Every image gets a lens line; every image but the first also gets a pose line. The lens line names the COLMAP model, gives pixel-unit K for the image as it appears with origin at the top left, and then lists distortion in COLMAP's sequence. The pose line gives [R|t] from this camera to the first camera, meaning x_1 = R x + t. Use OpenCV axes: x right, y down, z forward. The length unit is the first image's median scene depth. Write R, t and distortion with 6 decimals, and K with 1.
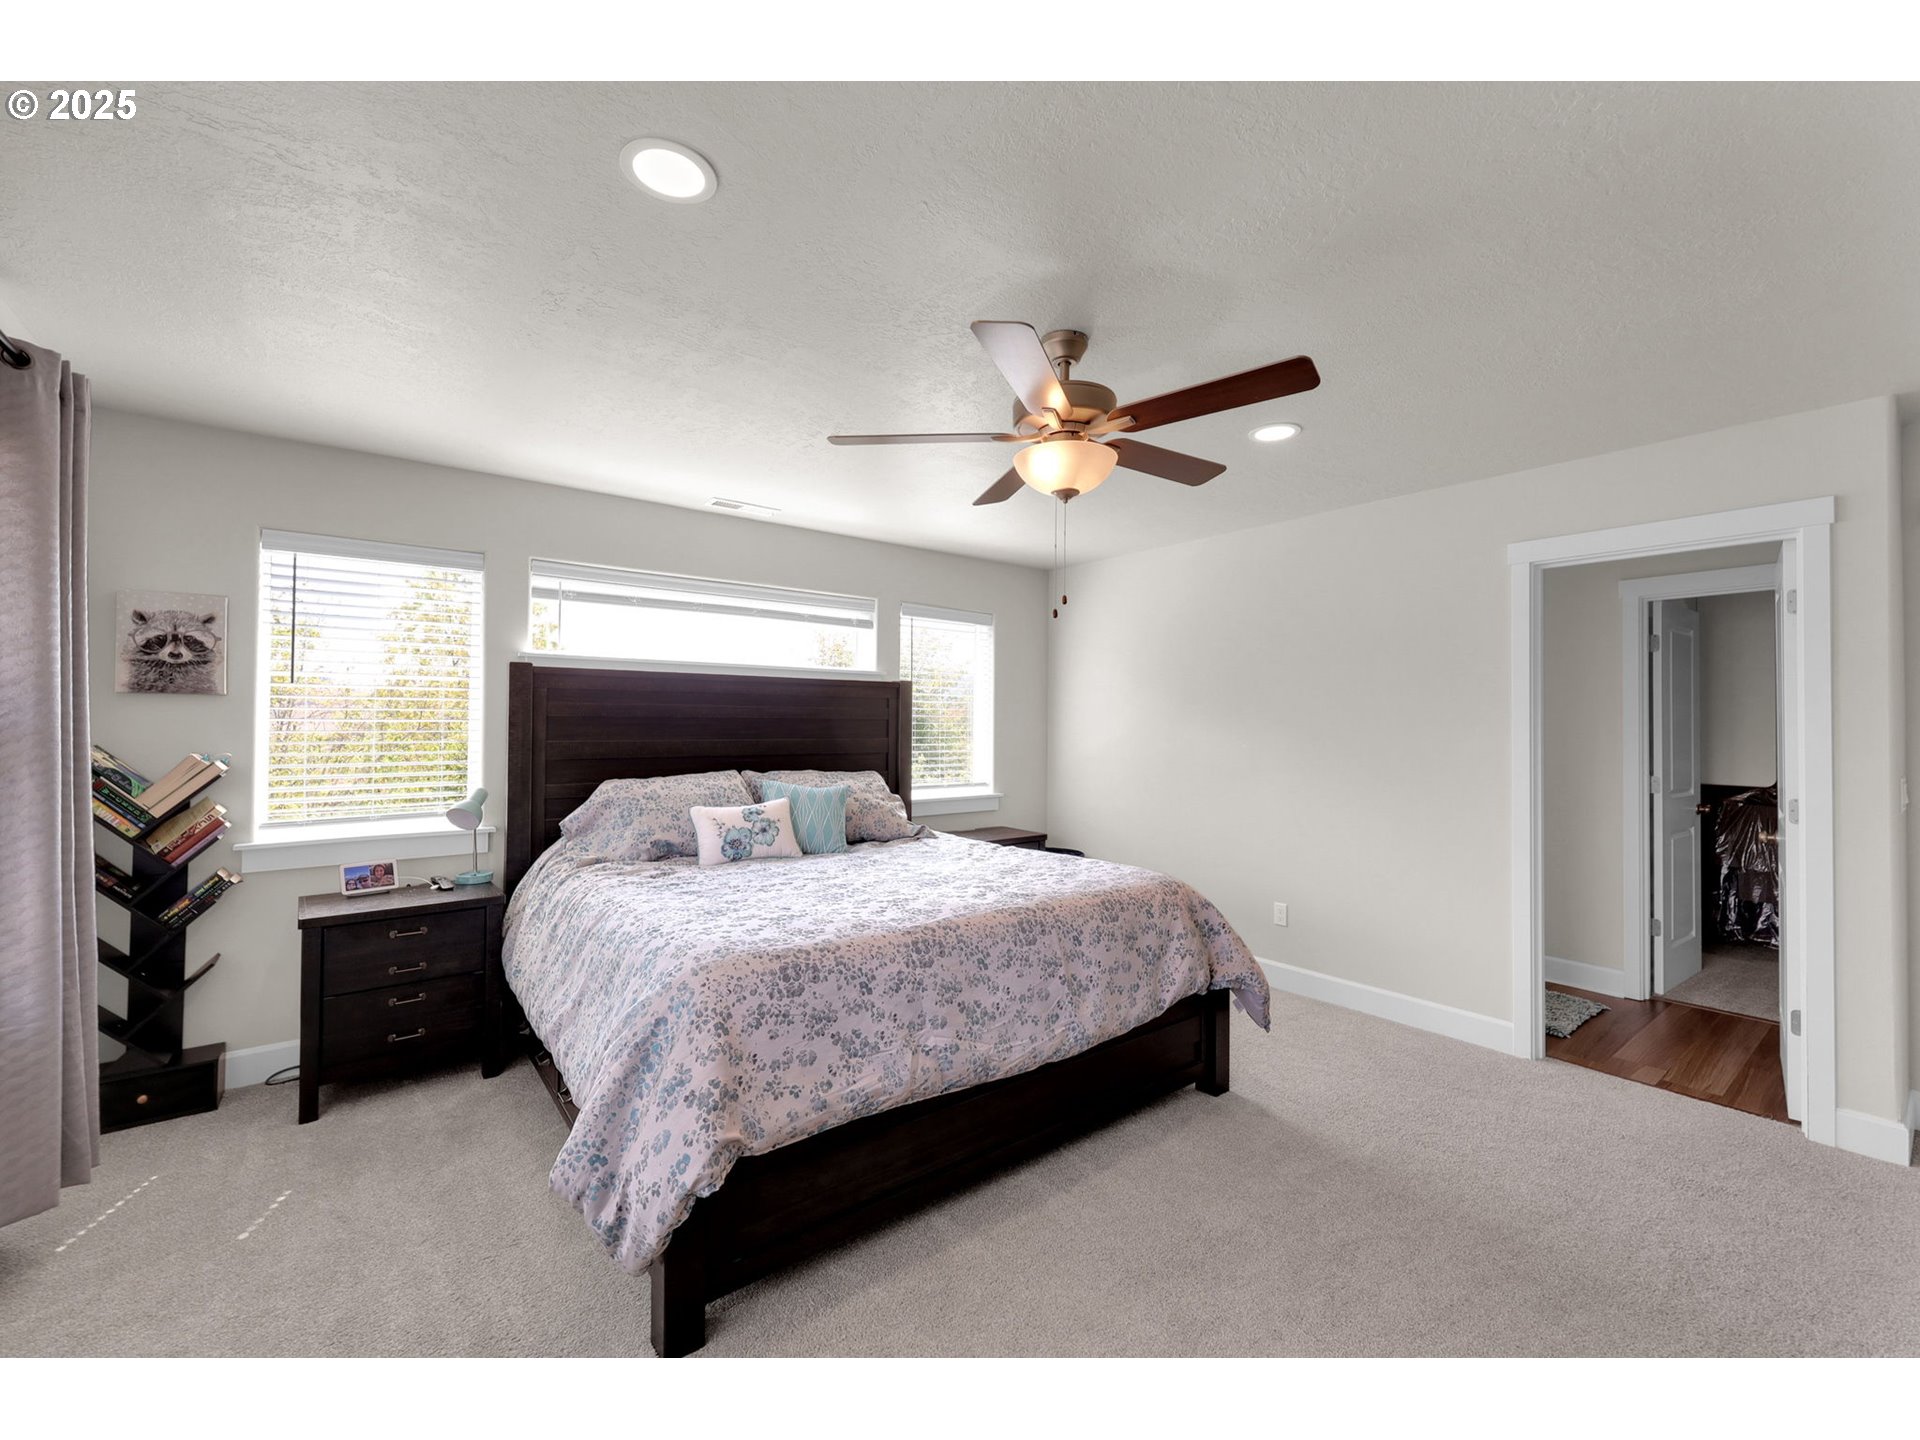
lens RADIAL K [[782.1, 0, 979.5], [0, 782.1, 722.1], [0, 0, 1]] dist [0.001604, 0.000004]
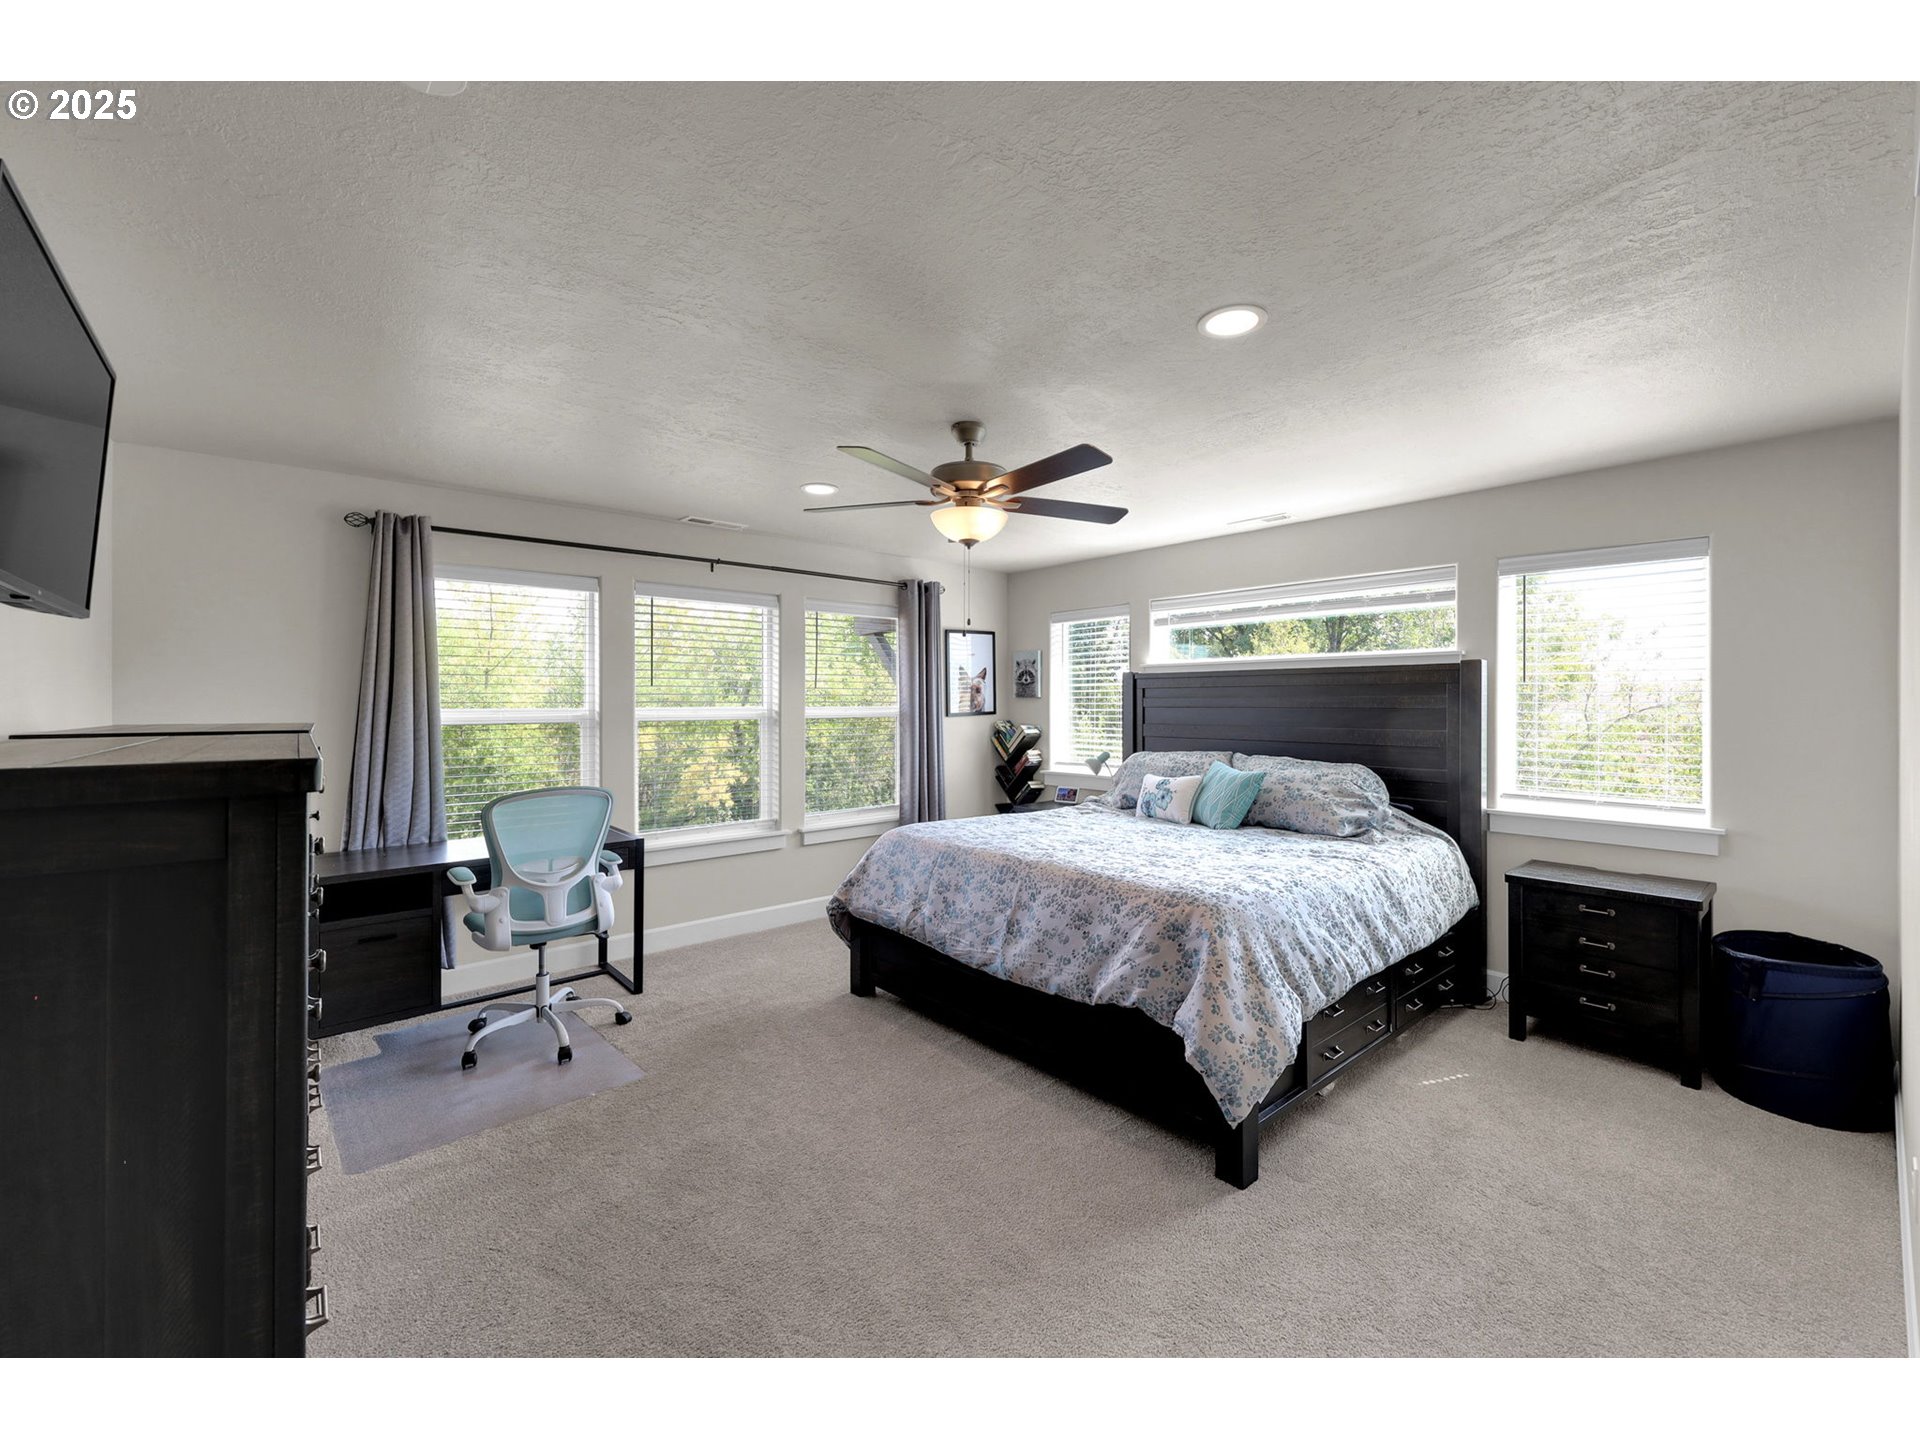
lens RADIAL K [[782.1, 0, 979.5], [0, 782.1, 722.1], [0, 0, 1]] dist [0.001604, 0.000004]
pose [[0.064520, 0.016522, -0.997780, 1.106978], [0.001677, 0.999860, 0.016665, -0.004671], [0.997915, -0.002749, 0.064484, 0.719367]]
